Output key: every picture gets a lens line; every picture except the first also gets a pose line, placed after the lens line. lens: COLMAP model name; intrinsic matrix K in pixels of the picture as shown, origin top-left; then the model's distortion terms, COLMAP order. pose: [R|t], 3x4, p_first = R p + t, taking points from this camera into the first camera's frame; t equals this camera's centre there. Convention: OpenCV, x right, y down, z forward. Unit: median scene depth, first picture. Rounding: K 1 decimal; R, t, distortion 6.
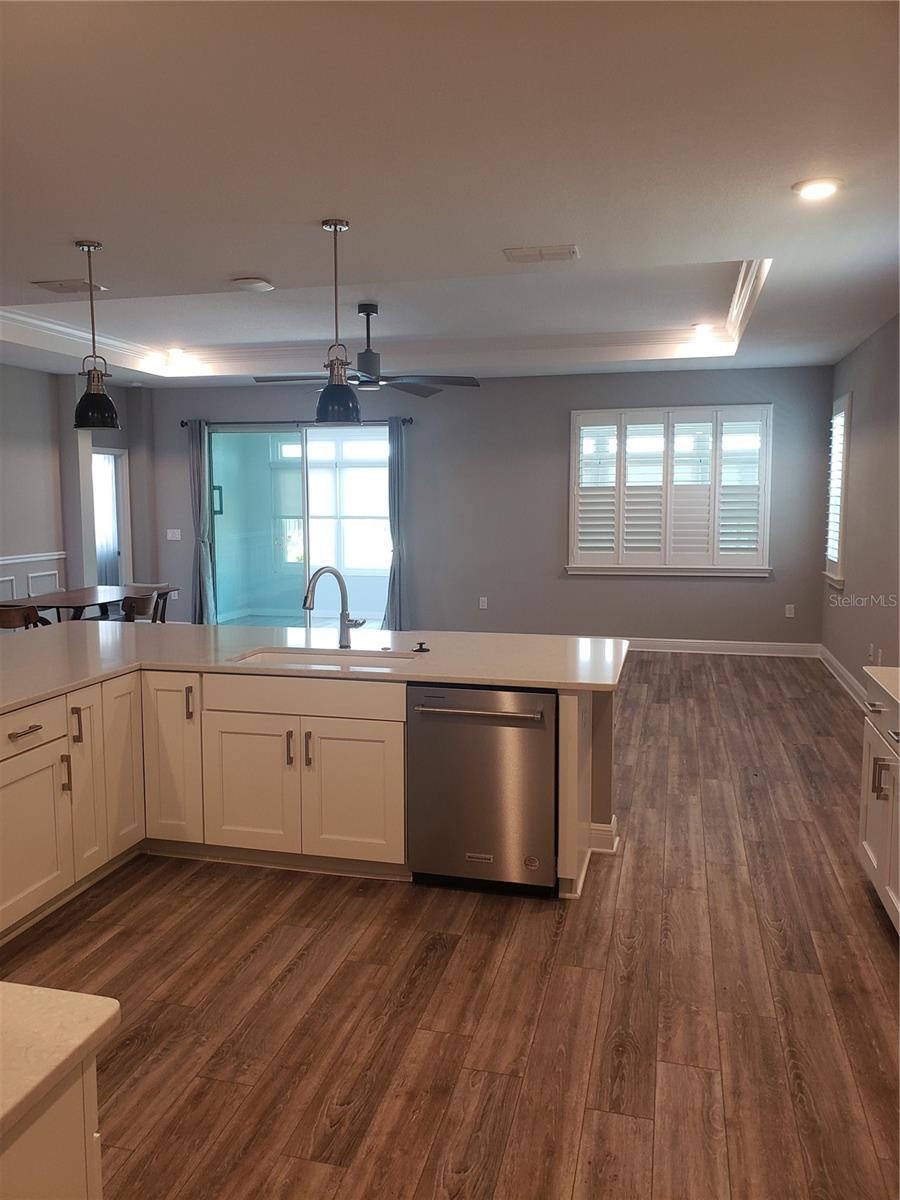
lens RADIAL K [[929.5, 0, 443.3], [0, 929.5, 600.4], [0, 0, 1]] dist [0.029406, -0.003561]
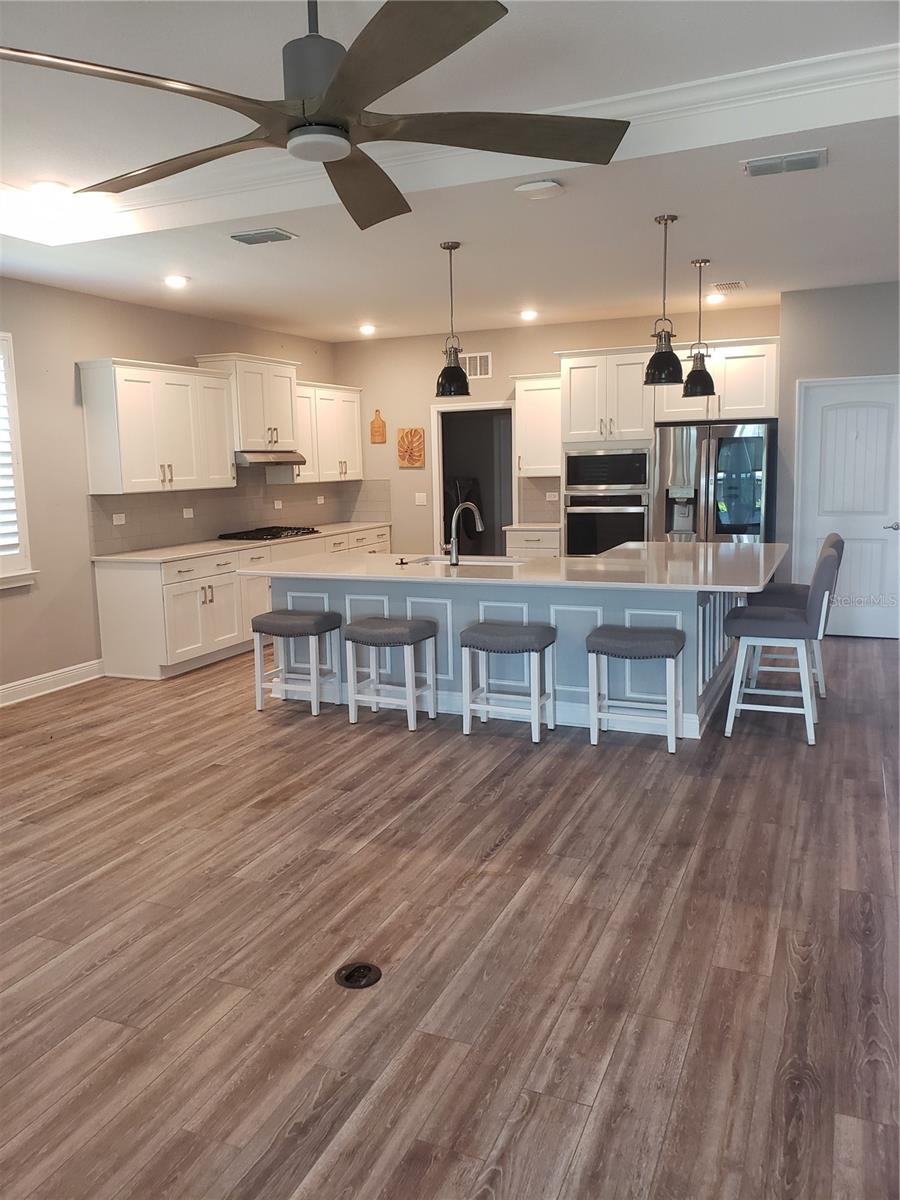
lens RADIAL K [[929.5, 0, 442.2], [0, 929.5, 597.4], [0, 0, 1]] dist [0.029406, -0.003561]
pose [[-0.985086, 0.002874, 0.172041, -0.352797], [0.049308, 0.962642, 0.266249, -0.285259], [-0.164848, 0.270761, -0.948427, 2.474956]]
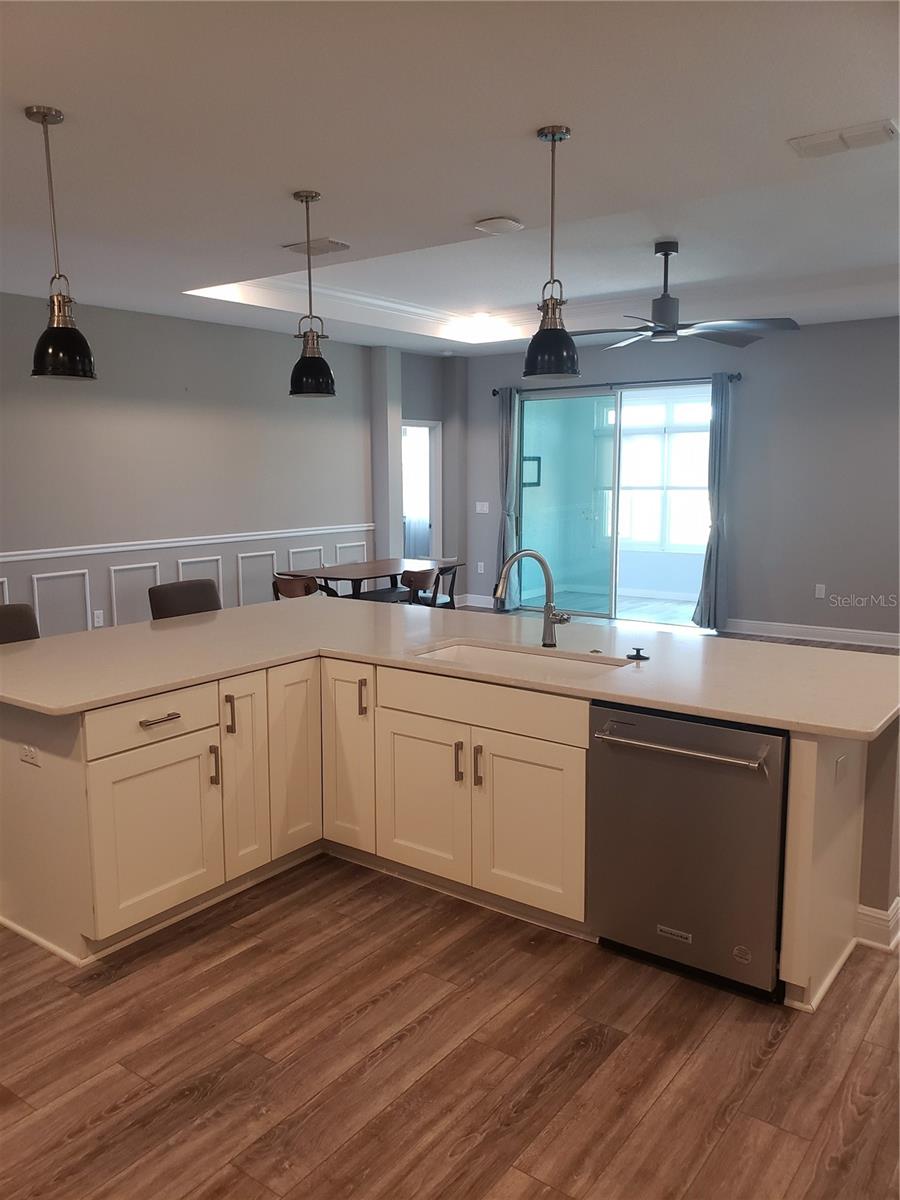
lens RADIAL K [[929.5, 0, 455.9], [0, 929.5, 600.2], [0, 0, 1]] dist [0.029406, -0.003561]
pose [[0.924656, 0.048798, -0.377664, 0.141999], [-0.037511, 0.998604, 0.037190, -0.020206], [0.378952, -0.020222, 0.925195, 0.207839]]
